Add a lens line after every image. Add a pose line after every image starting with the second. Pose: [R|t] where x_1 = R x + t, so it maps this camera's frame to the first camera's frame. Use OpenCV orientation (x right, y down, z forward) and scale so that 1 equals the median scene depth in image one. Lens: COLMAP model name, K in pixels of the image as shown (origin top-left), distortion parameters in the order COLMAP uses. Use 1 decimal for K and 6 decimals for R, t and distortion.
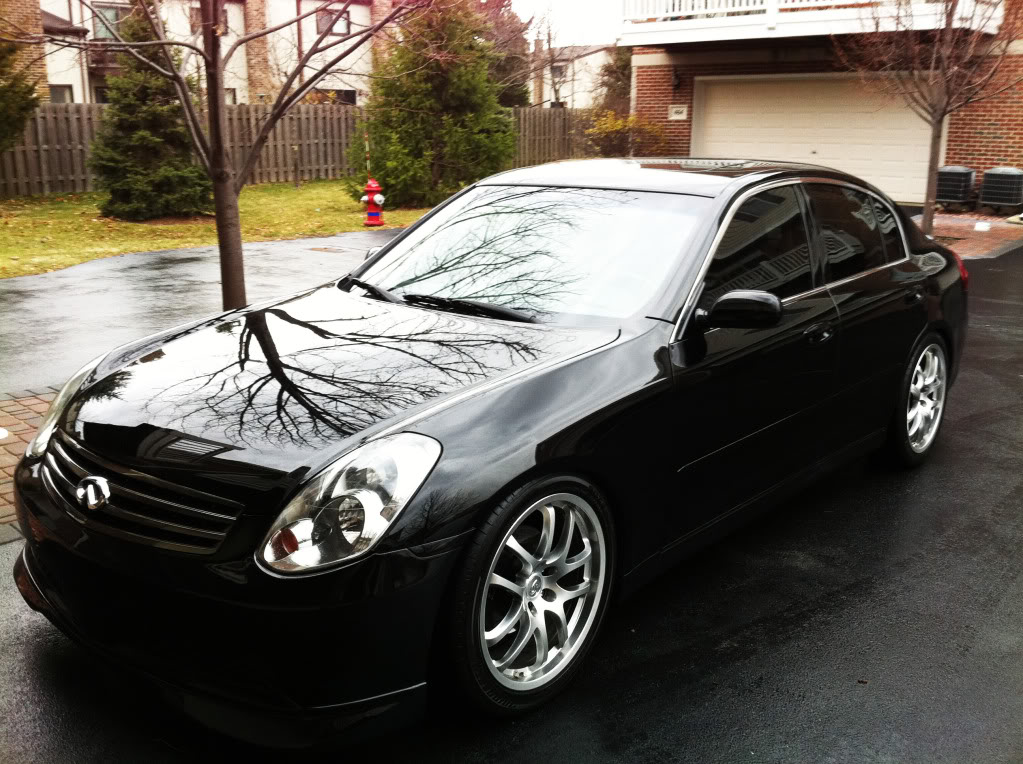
lens RADIAL K [[978.5, 0, 511.5], [0, 978.5, 382.0], [0, 0, 1]] dist [0.127792, -0.401387]
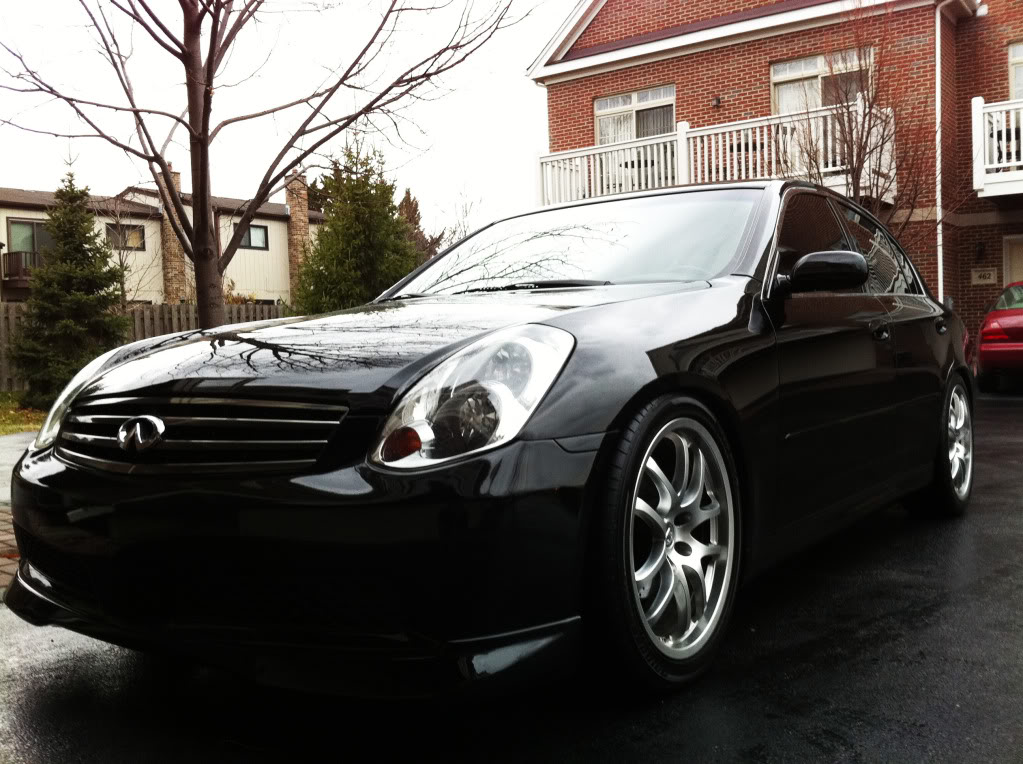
lens RADIAL K [[978.5, 0, 511.5], [0, 978.5, 382.0], [0, 0, 1]] dist [0.127792, -0.401387]
pose [[0.994412, -0.042132, 0.096797, -0.110922], [0.062468, 0.973989, -0.217813, 0.151387], [-0.085102, 0.222643, 0.971179, 0.096701]]
